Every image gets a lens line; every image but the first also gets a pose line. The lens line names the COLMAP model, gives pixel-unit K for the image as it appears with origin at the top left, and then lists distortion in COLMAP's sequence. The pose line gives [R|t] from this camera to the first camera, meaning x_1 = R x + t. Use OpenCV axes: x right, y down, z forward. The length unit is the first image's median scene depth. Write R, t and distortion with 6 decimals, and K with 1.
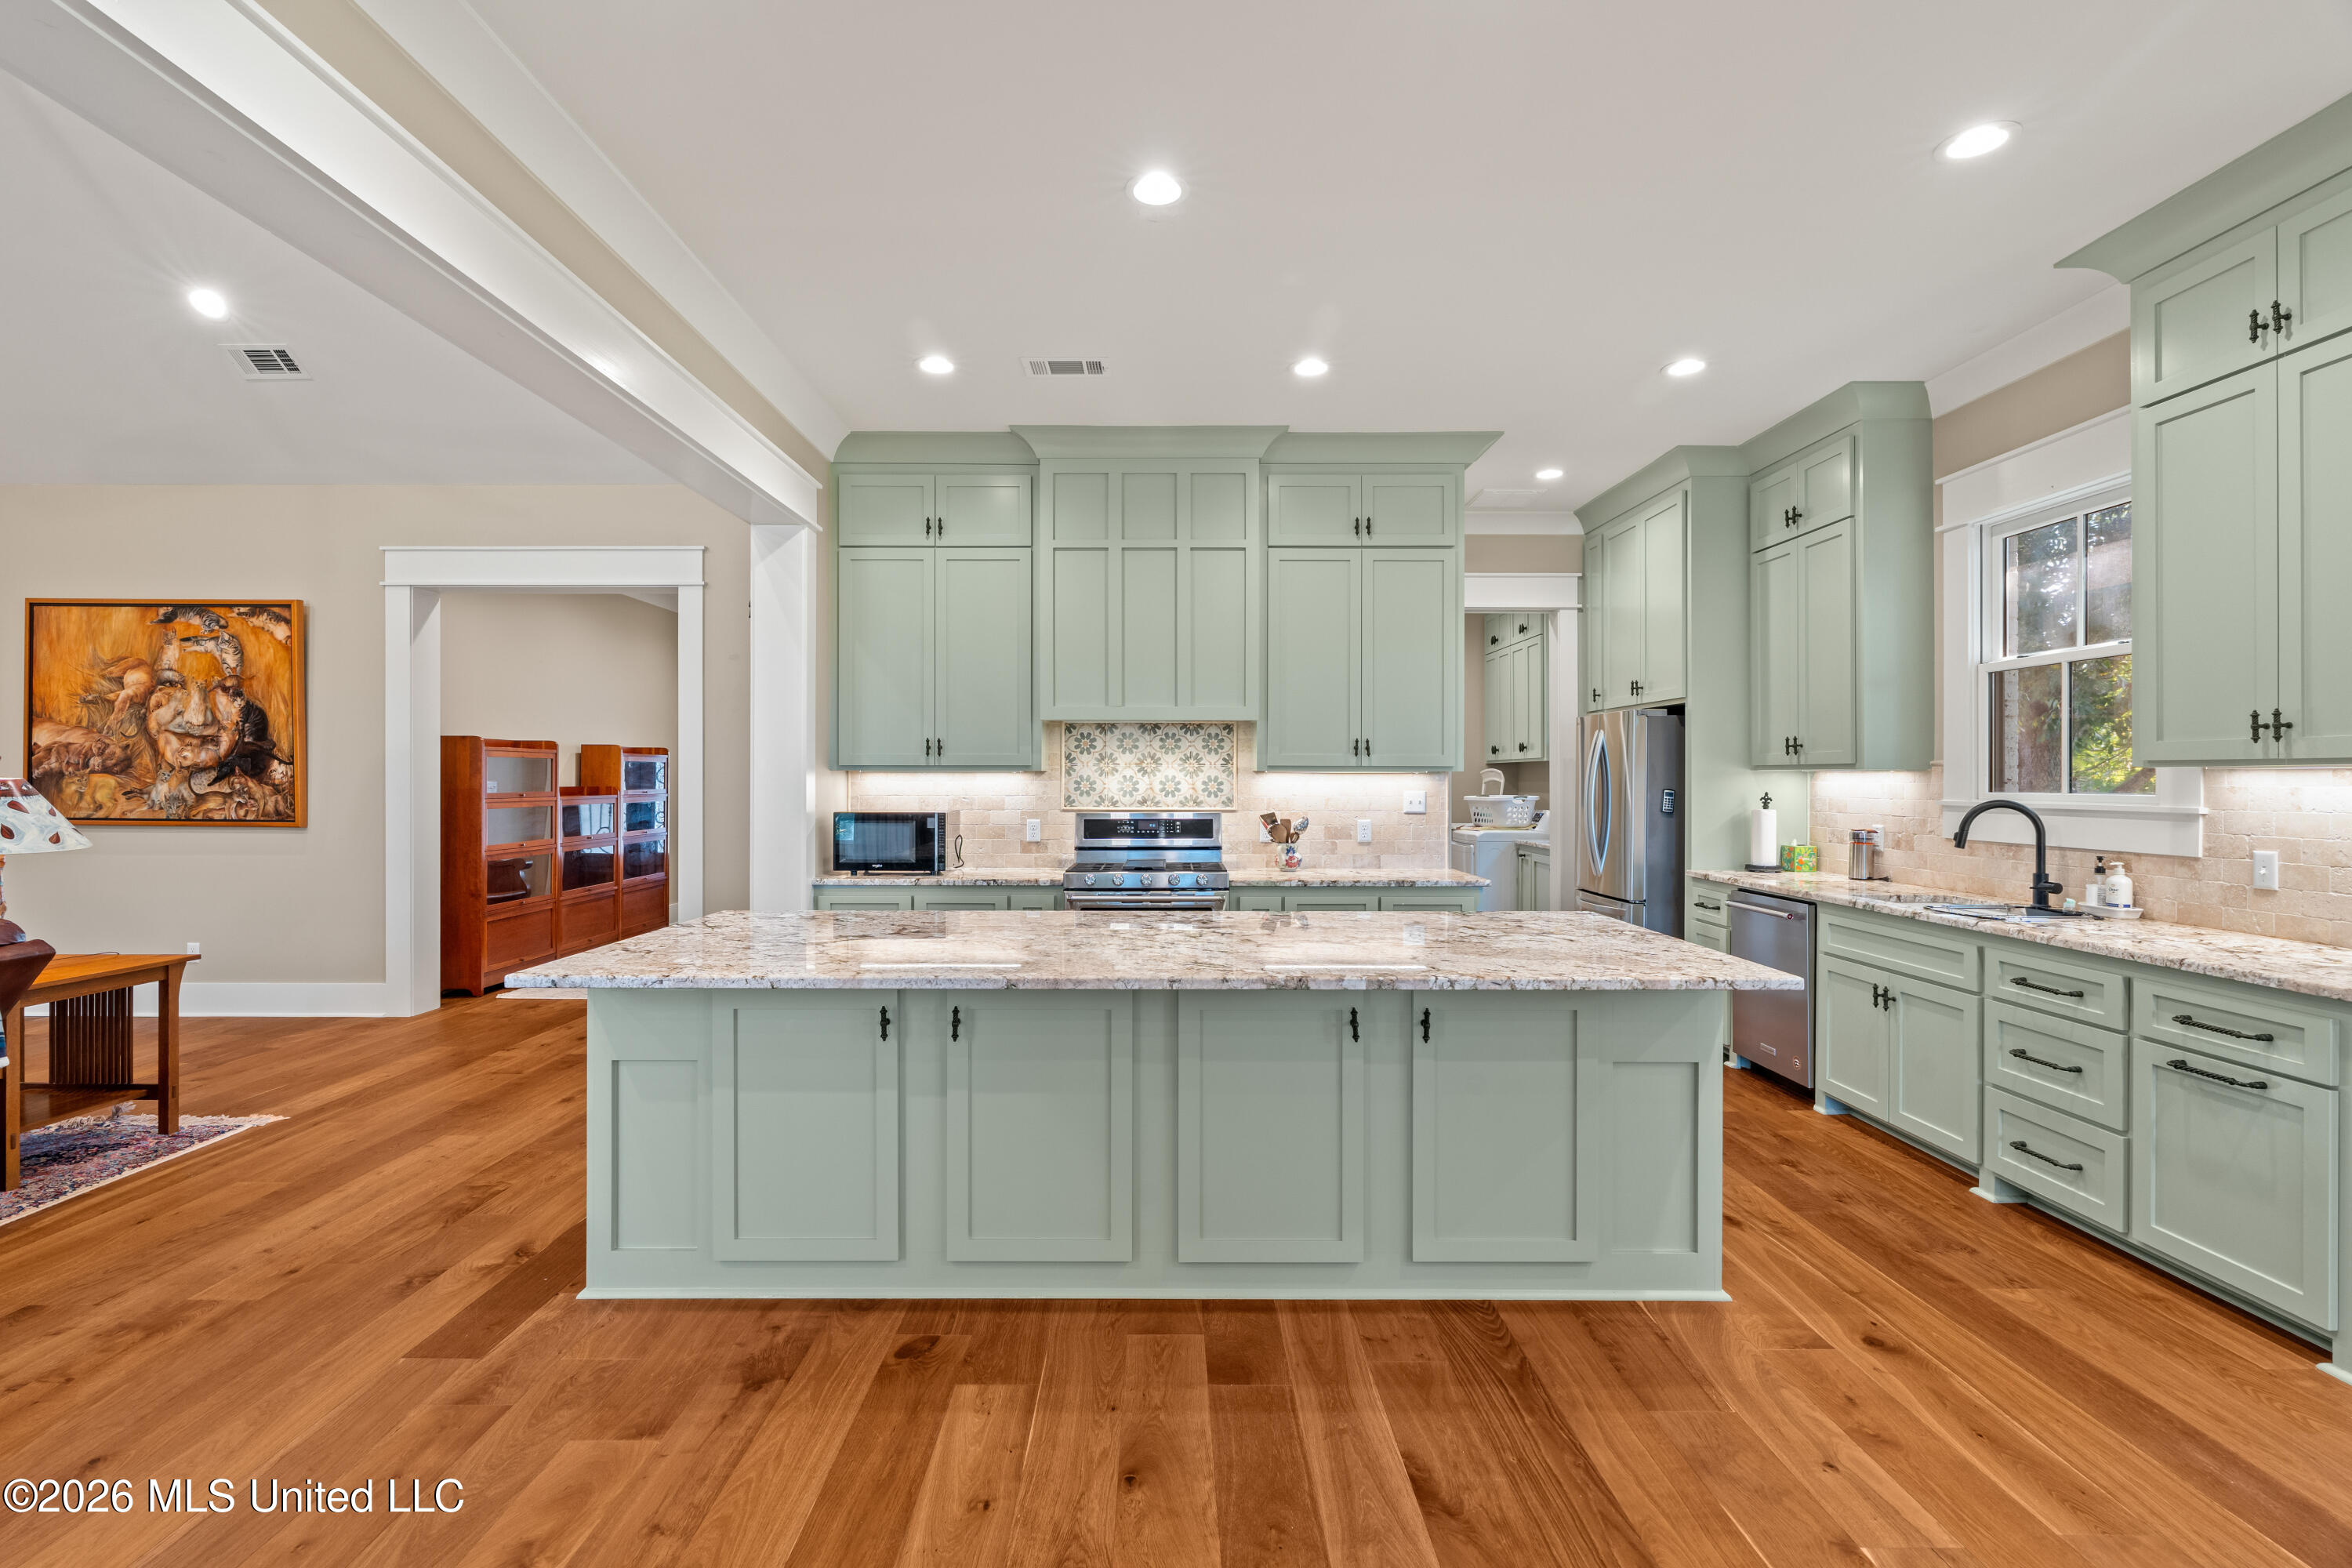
lens RADIAL K [[1053.6, 0, 1169.4], [0, 1053.6, 778.2], [0, 0, 1]] dist [-0.001269, 0.000123]
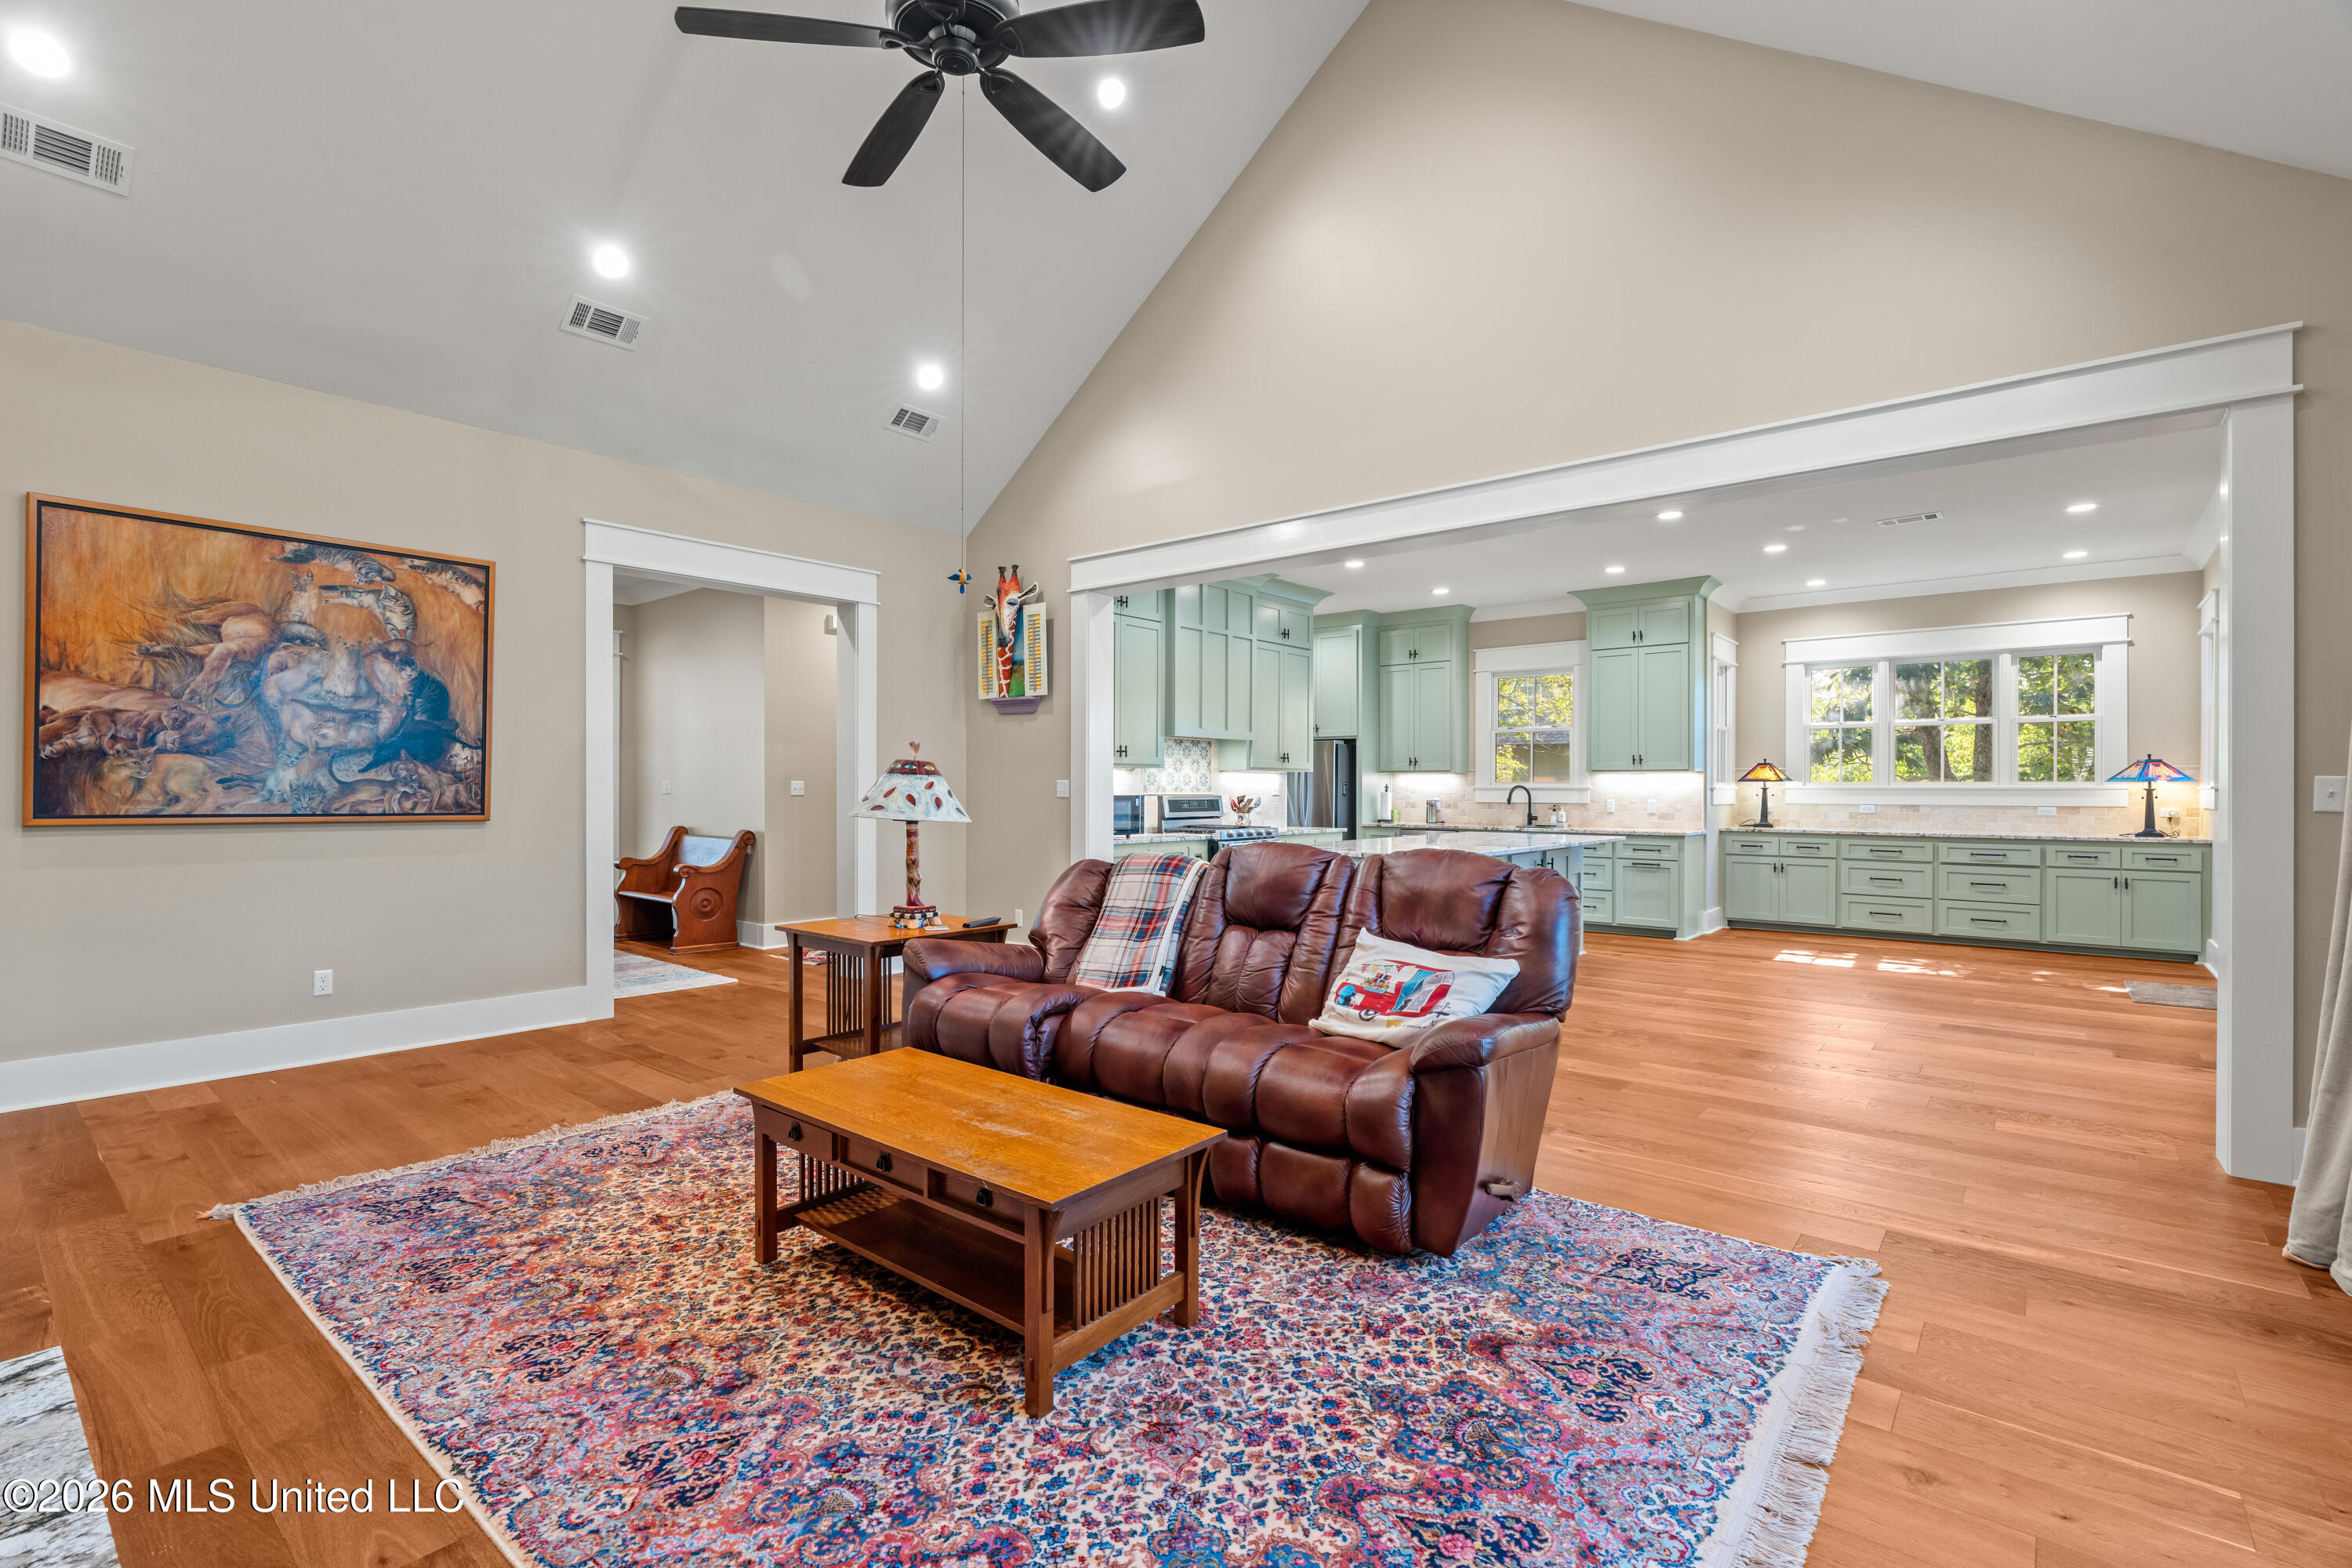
lens RADIAL K [[1053.3, 0, 1165.7], [0, 1053.3, 788.5], [0, 0, 1]] dist [-0.001731, 0.000738]
pose [[0.646295, -0.000044, 0.763087, -1.297028], [-0.001169, 0.999999, 0.001048, 0.020891], [-0.763087, -0.001569, 0.646294, 0.004189]]
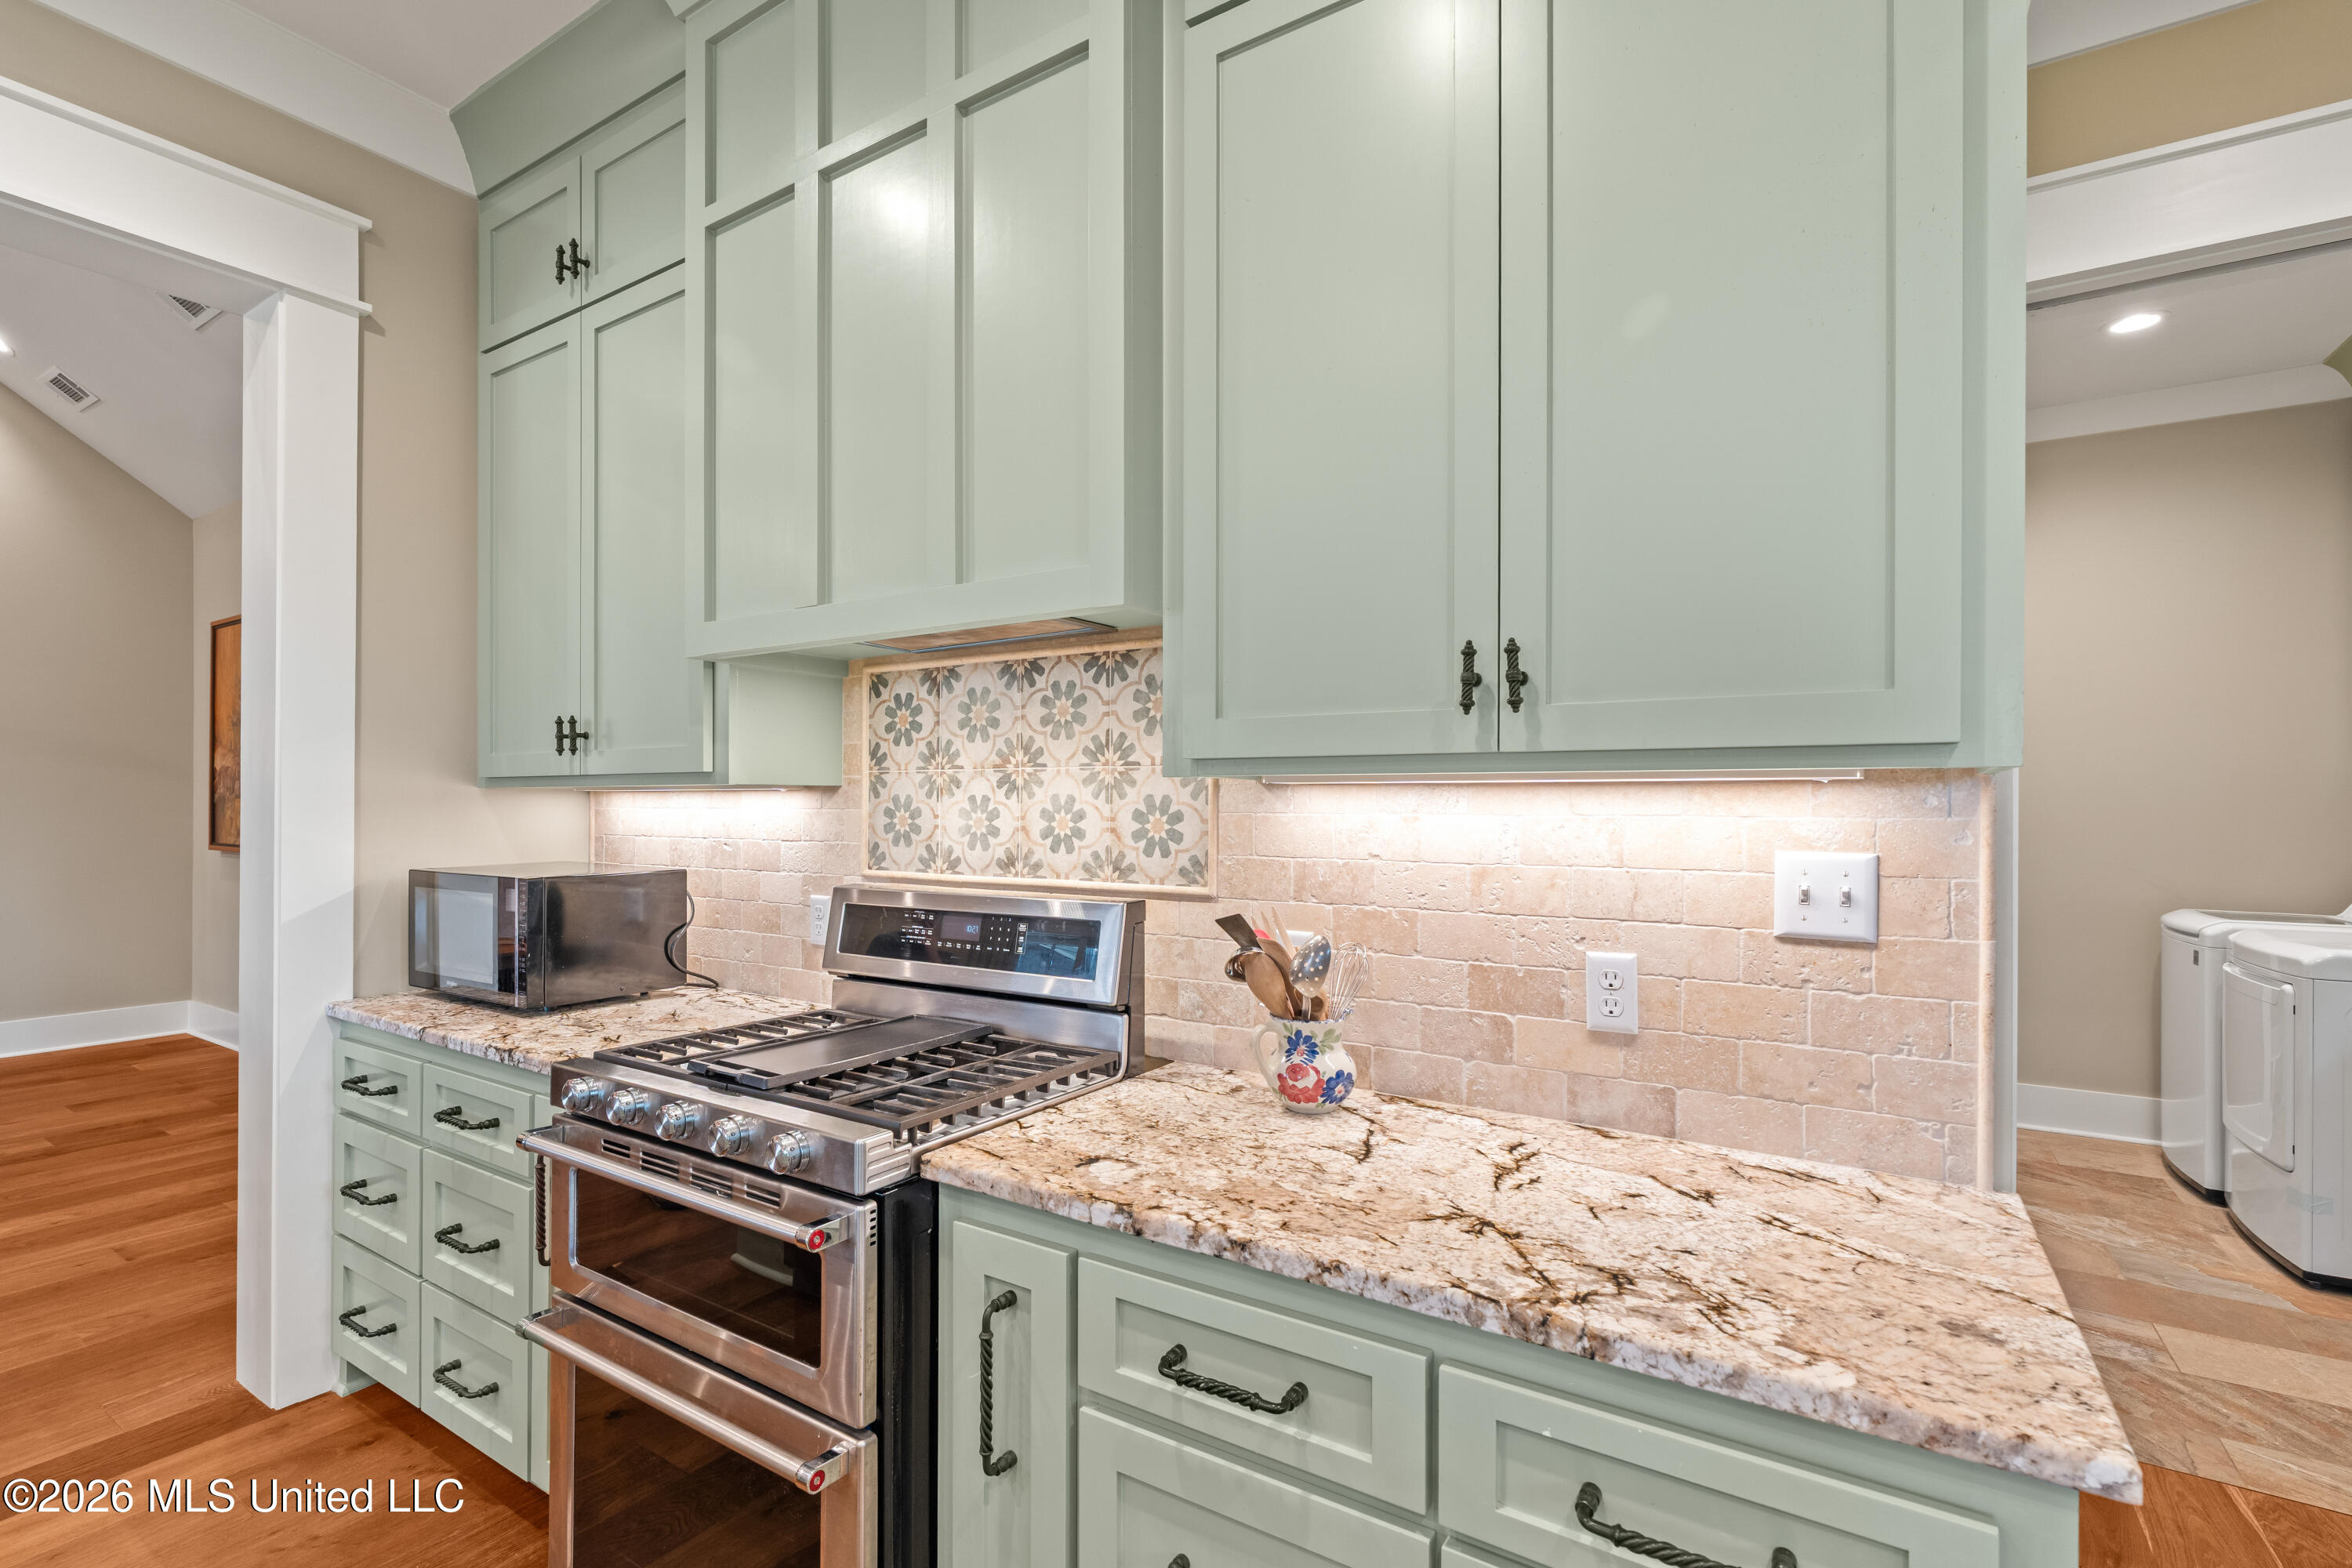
lens RADIAL K [[1070.2, 0, 1177.8], [0, 1070.2, 806.2], [0, 0, 1]] dist [-0.002355, -0.000427]
pose [[0.840744, 0.001245, -0.541432, 0.255444], [-0.001408, 0.999999, 0.000112, 0.001381], [0.541432, 0.000668, 0.840744, 0.743637]]
